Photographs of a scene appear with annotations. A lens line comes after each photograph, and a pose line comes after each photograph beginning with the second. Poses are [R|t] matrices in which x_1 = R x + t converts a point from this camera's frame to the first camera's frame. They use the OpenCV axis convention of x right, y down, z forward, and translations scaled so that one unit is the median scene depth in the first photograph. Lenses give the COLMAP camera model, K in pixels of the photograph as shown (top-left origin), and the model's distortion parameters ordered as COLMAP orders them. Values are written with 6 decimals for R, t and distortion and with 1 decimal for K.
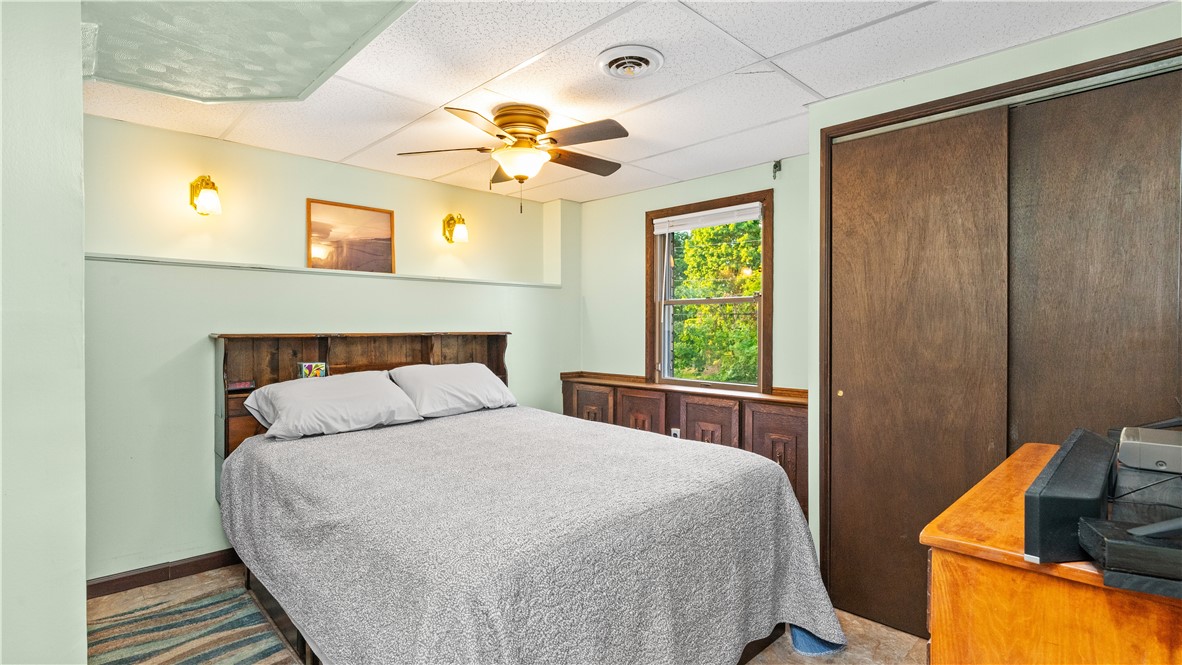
lens RADIAL K [[563.2, 0, 591.0], [0, 563.2, 332.5], [0, 0, 1]] dist [-0.003749, -0.001277]
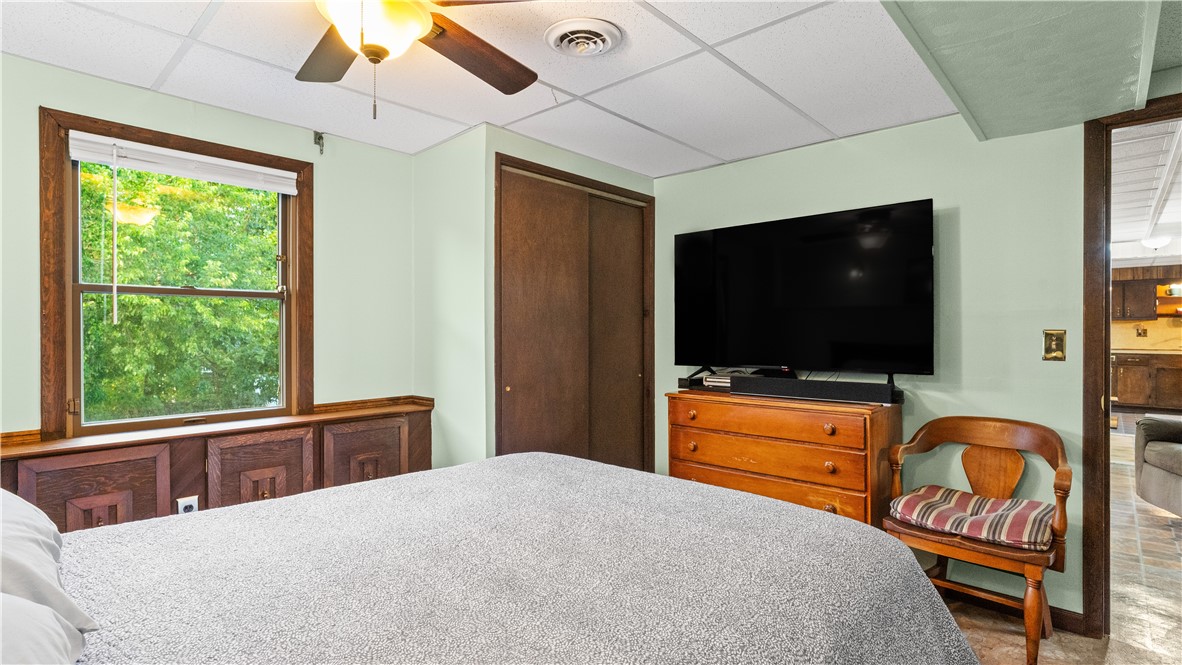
lens RADIAL K [[563.2, 0, 591.0], [0, 563.2, 332.5], [0, 0, 1]] dist [-0.003749, -0.001277]
pose [[-0.037789, -0.002456, 0.999283, -0.506492], [0.011246, 0.999933, 0.002882, -0.006099], [-0.999222, 0.011347, -0.037759, 0.619888]]
